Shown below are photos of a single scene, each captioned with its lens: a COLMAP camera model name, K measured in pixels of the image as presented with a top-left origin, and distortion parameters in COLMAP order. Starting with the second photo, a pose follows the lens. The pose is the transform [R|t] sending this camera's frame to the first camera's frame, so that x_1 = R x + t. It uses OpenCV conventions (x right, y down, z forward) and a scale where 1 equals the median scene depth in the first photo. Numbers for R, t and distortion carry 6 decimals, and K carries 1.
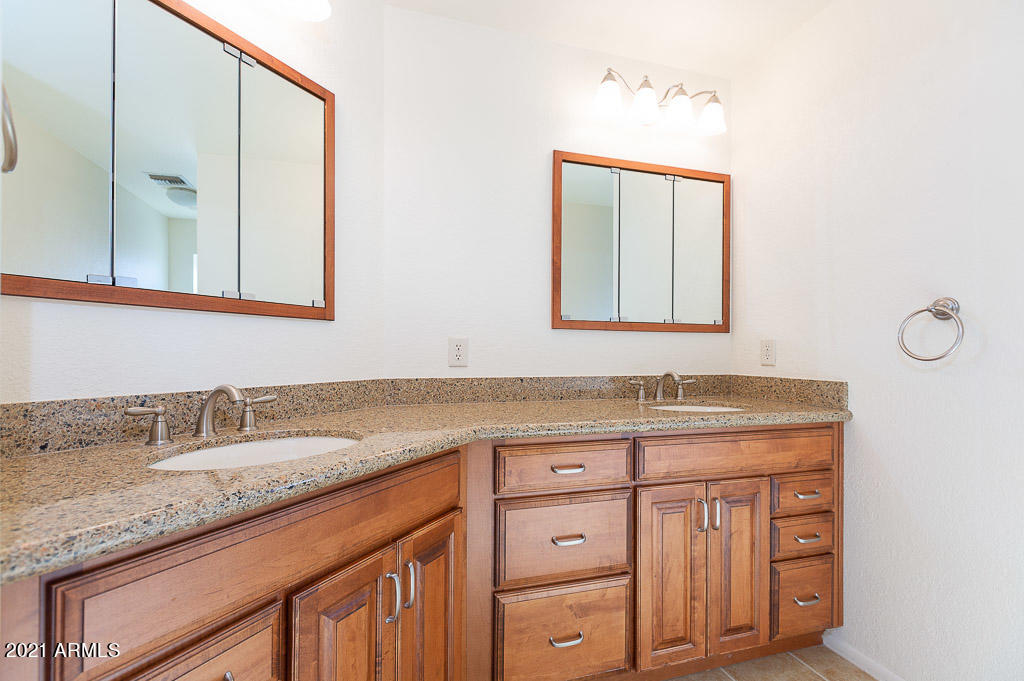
lens RADIAL K [[464.1, 0, 512.5], [0, 464.1, 345.3], [0, 0, 1]] dist [0.000410, 0.000146]
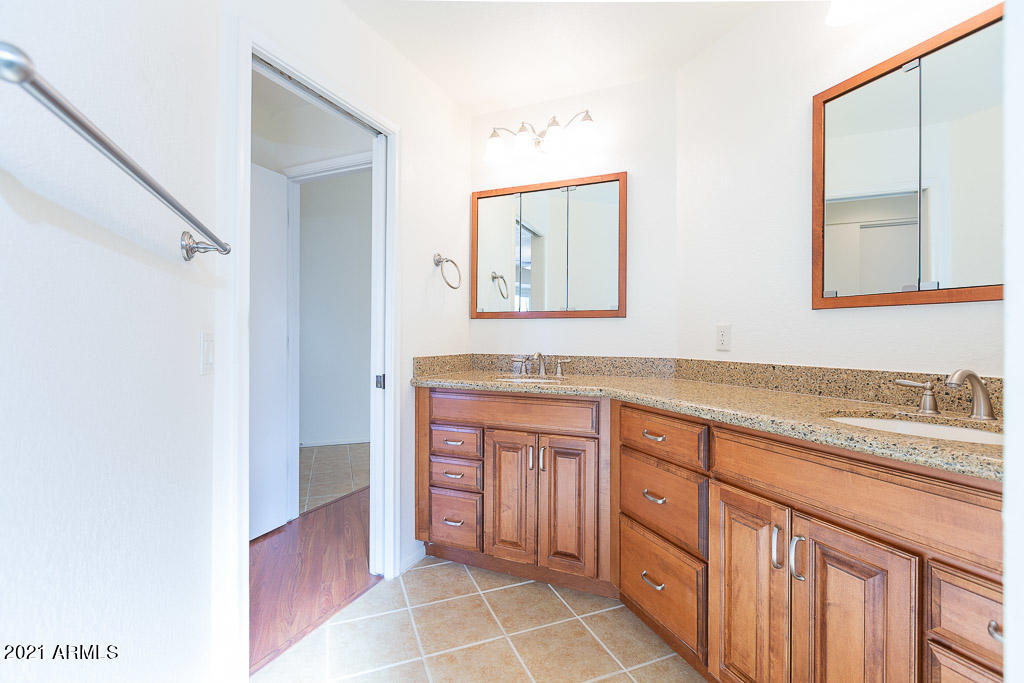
lens RADIAL K [[466.6, 0, 512.9], [0, 466.6, 337.6], [0, 0, 1]] dist [0.000617, 0.000014]
pose [[0.072953, -0.006289, -0.997316, 1.144818], [0.007317, 0.999957, -0.005770, 0.020627], [0.997309, -0.006876, 0.072996, 0.507433]]
